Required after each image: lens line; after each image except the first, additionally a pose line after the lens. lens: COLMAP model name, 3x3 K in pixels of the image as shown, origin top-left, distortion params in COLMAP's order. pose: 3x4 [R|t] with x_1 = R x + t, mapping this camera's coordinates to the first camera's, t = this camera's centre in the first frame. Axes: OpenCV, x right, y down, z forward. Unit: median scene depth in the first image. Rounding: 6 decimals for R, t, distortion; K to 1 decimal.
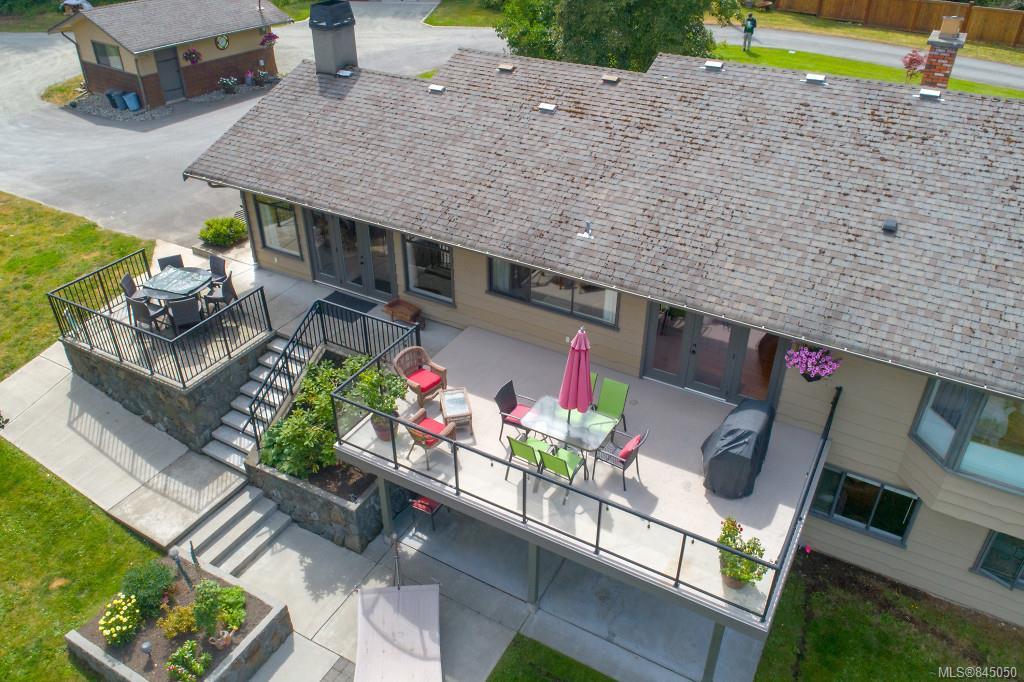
lens RADIAL K [[768.5, 0, 512.0], [0, 768.5, 341.0], [0, 0, 1]] dist [-0.013195, 0.004405]
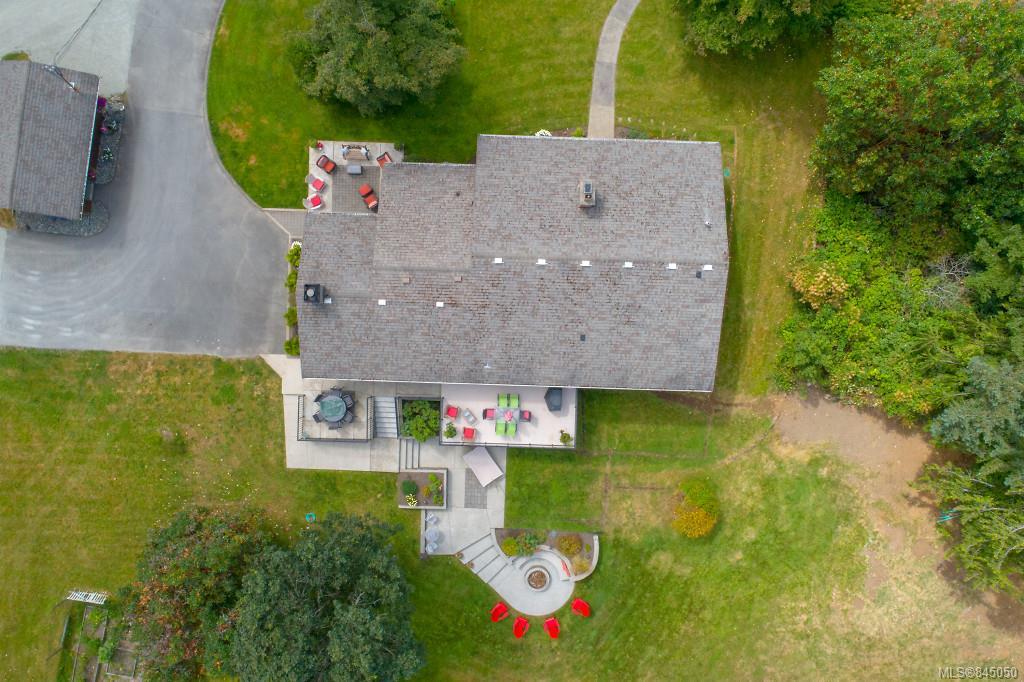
lens RADIAL K [[768.5, 0, 512.0], [0, 768.5, 341.0], [0, 0, 1]] dist [-0.013195, 0.004405]
pose [[0.883813, -0.467608, -0.014729, 0.228858], [0.265866, 0.476103, 0.838237, -2.206961], [-0.384954, -0.744761, 0.545107, -0.442739]]
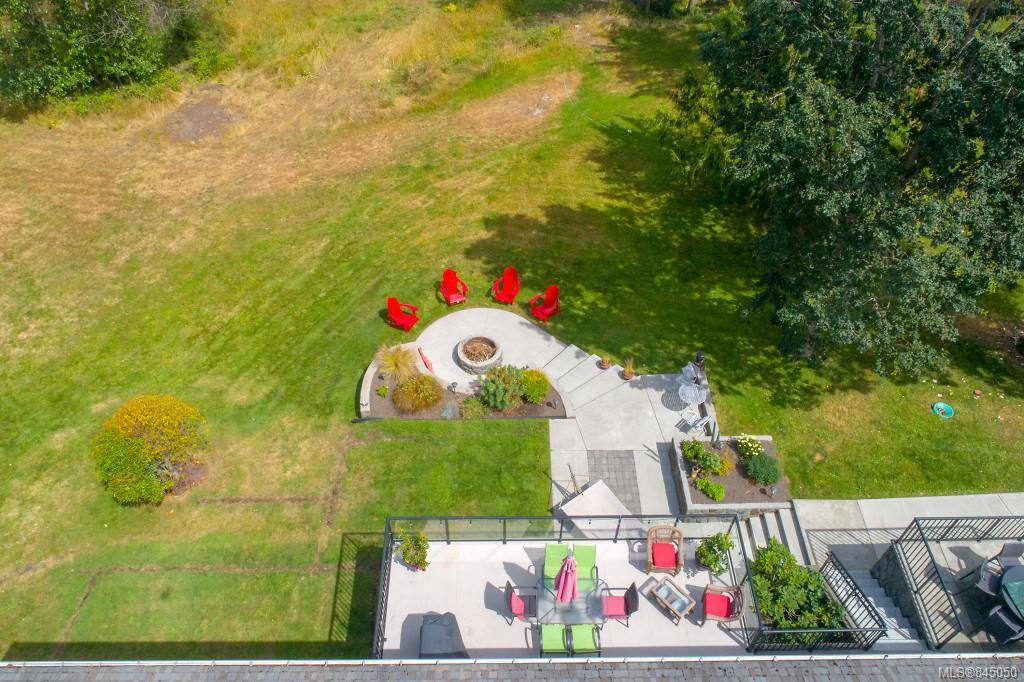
lens RADIAL K [[768.5, 0, 512.0], [0, 768.5, 341.0], [0, 0, 1]] dist [-0.013195, 0.004405]
pose [[-0.863287, 0.365749, -0.347798, 0.335642], [-0.288467, 0.207899, 0.934647, -0.850839], [0.414153, 0.907197, -0.073970, 0.542310]]
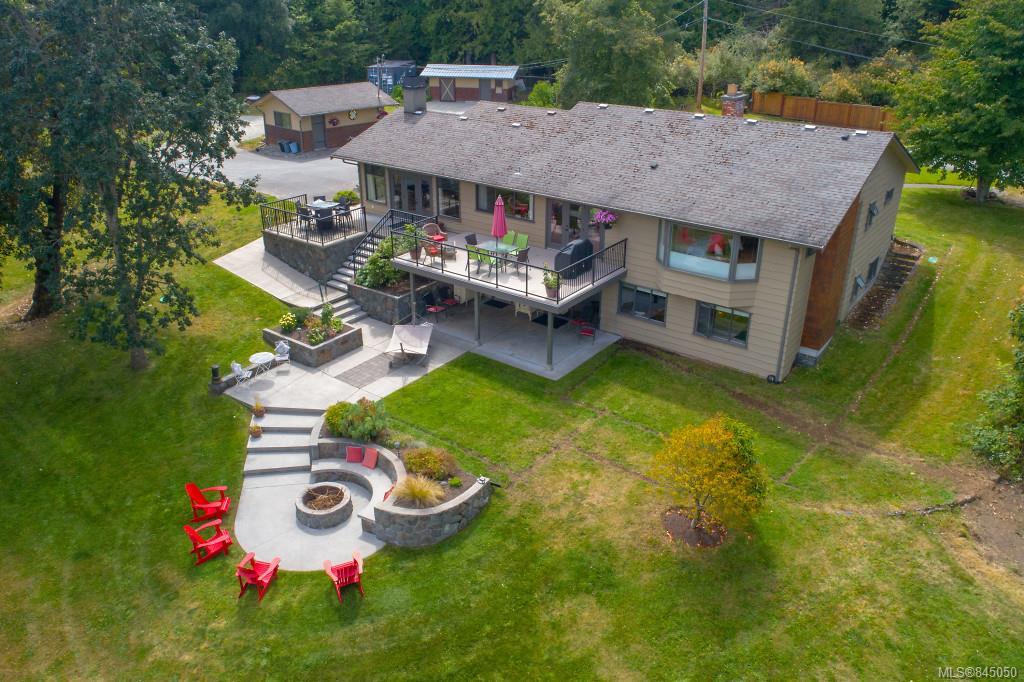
lens RADIAL K [[768.5, 0, 512.0], [0, 768.5, 341.0], [0, 0, 1]] dist [-0.013195, 0.004405]
pose [[0.991428, 0.055556, -0.118250, 0.305878], [-0.073044, 0.986118, -0.149118, 0.543734], [0.108325, 0.156477, 0.981723, -0.852037]]
